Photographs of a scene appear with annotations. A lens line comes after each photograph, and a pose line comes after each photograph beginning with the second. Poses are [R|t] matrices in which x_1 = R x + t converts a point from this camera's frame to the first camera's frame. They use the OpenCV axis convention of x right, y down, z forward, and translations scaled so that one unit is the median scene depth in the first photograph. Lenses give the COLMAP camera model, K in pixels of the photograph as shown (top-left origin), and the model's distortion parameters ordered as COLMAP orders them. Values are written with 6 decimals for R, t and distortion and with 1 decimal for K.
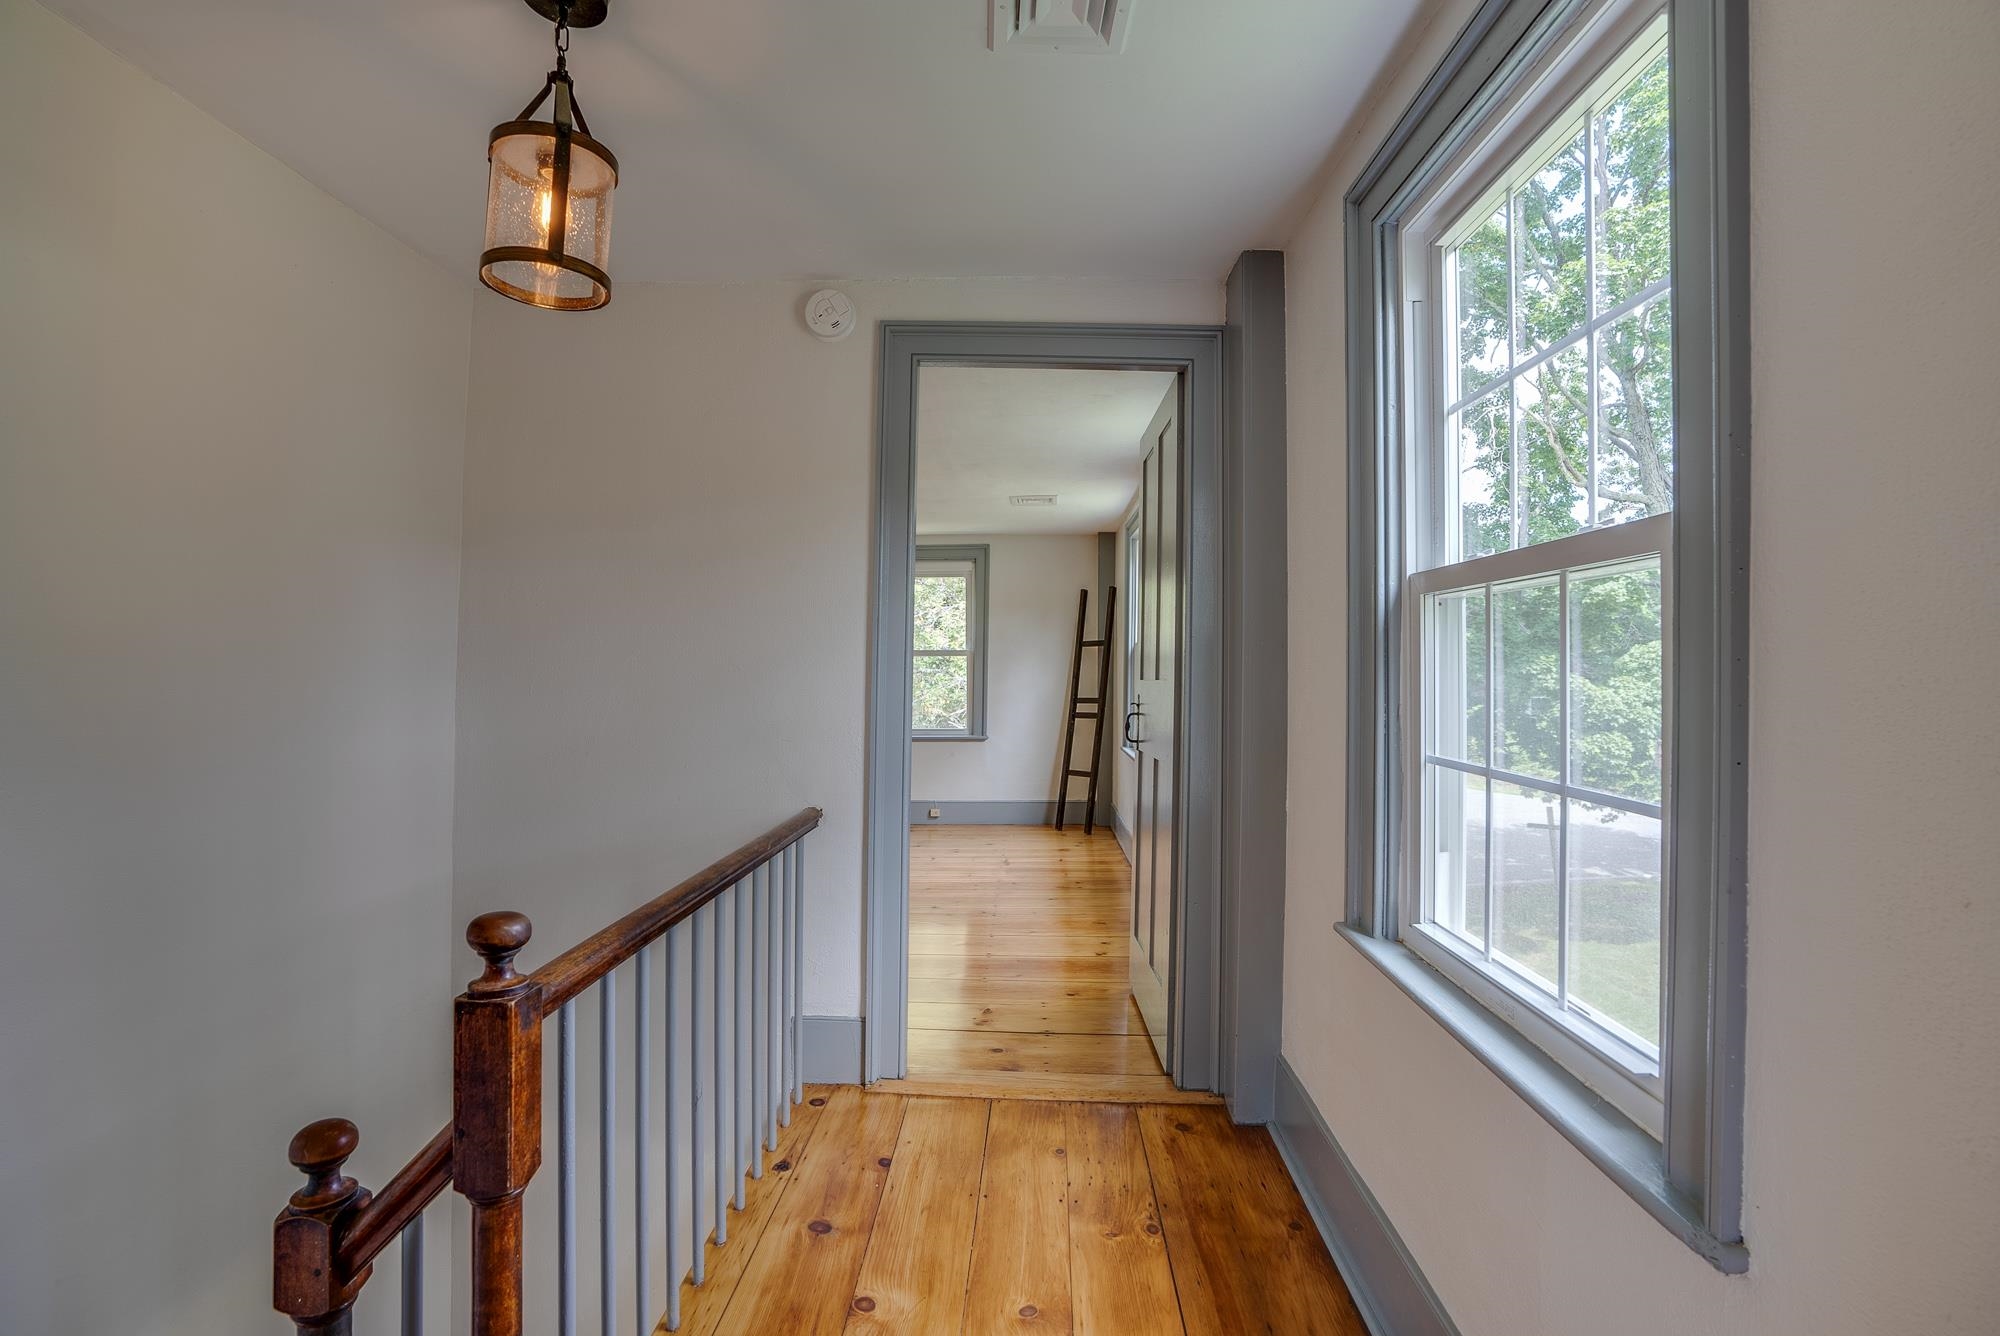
lens RADIAL K [[1051.1, 0, 1002.5], [0, 1051.1, 669.1], [0, 0, 1]] dist [-0.028300, 0.015613]
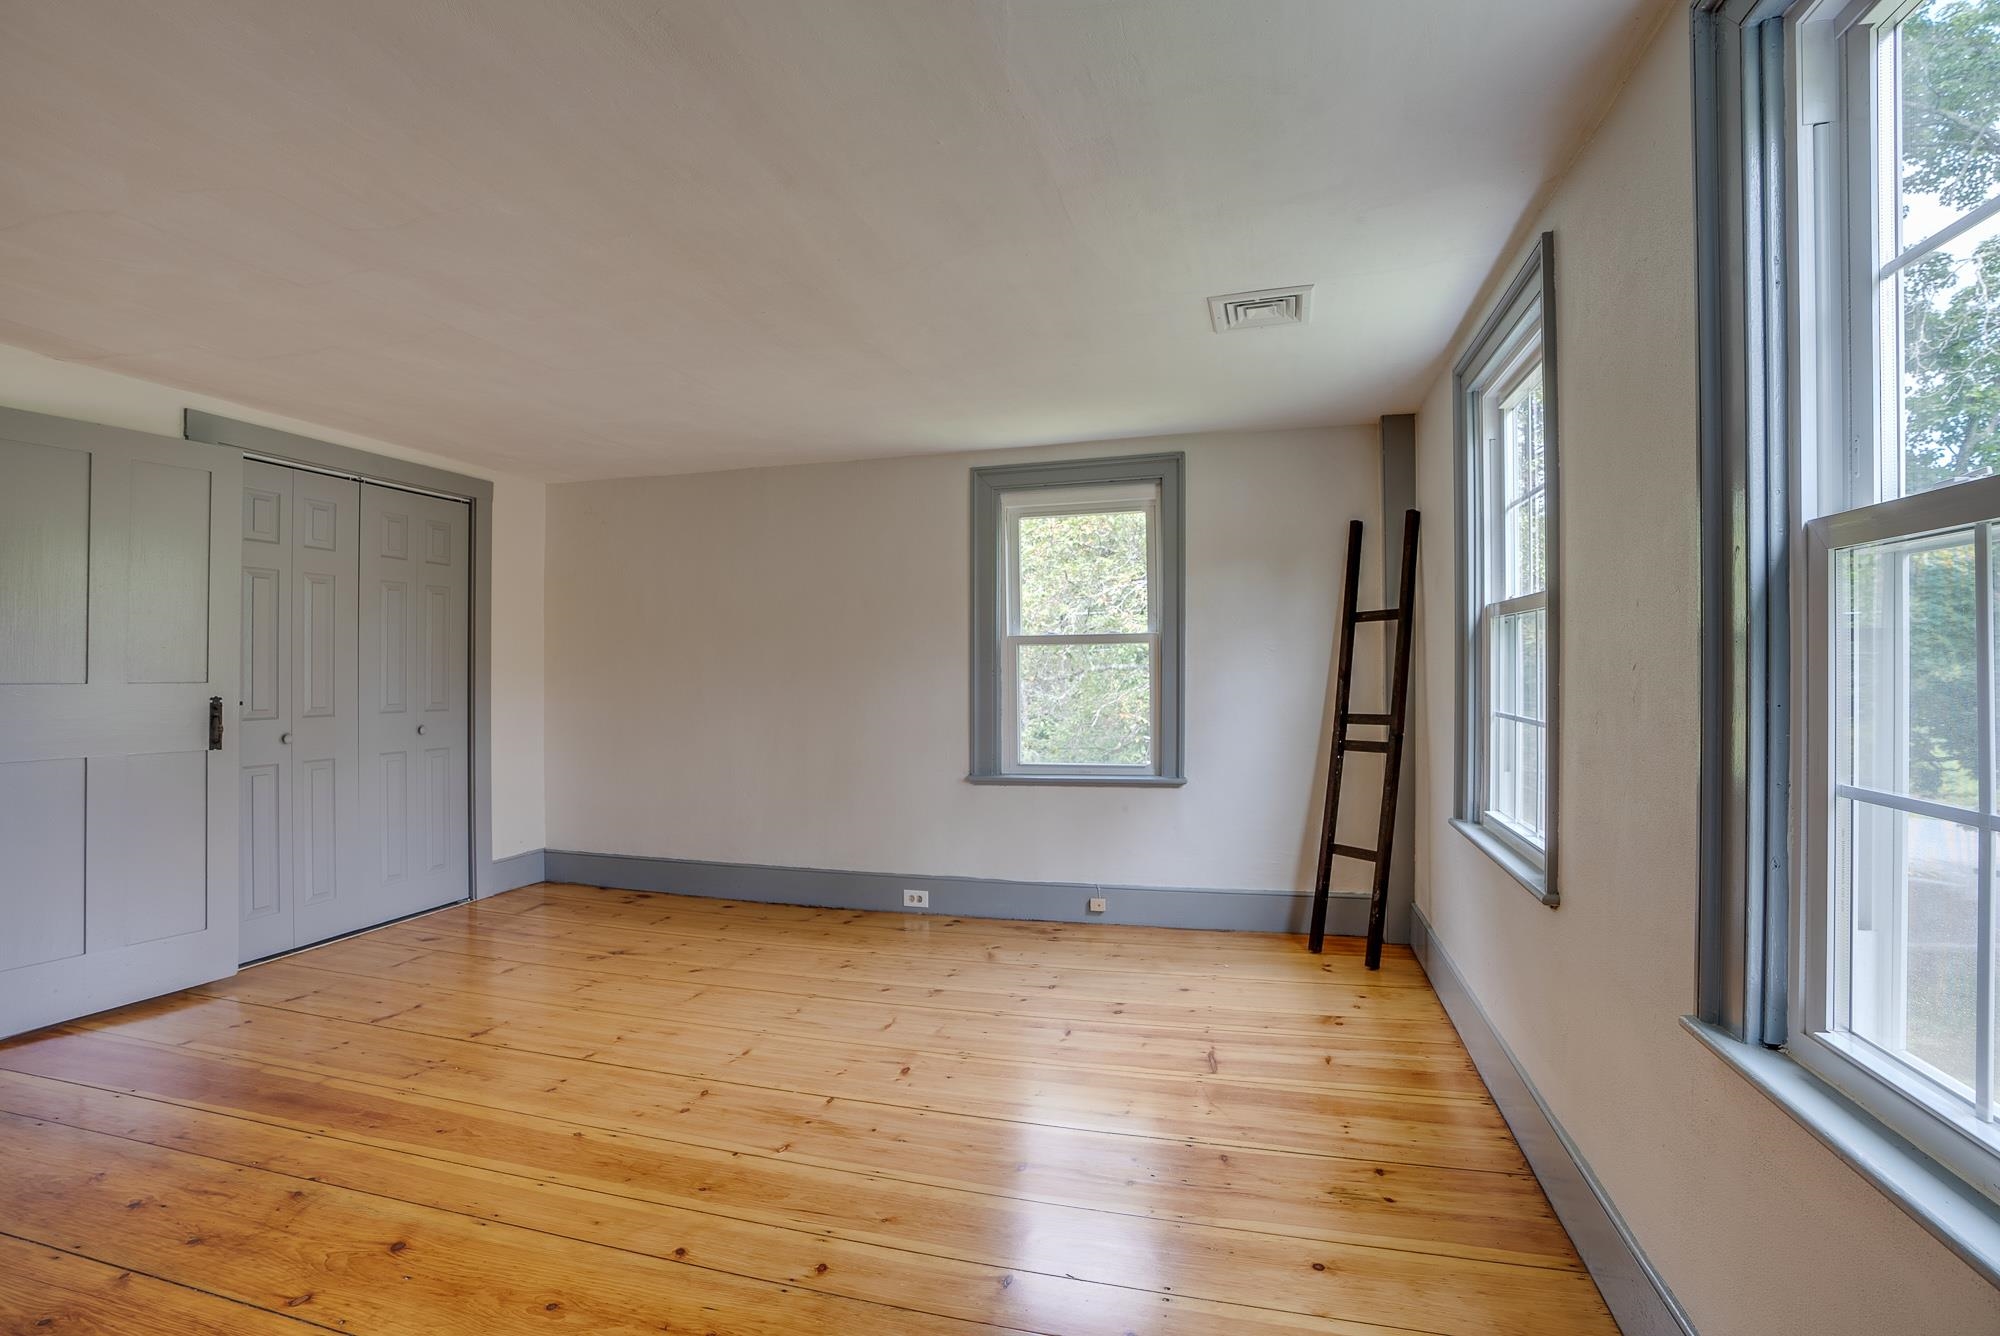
lens RADIAL K [[960.1, 0, 1029.4], [0, 960.1, 665.6], [0, 0, 1]] dist [-0.025924, 0.002972]
pose [[0.981927, -0.010299, -0.188980, 0.001847], [0.009662, 0.999944, -0.004290, 0.002272], [0.189014, 0.002386, 0.981971, 0.457283]]
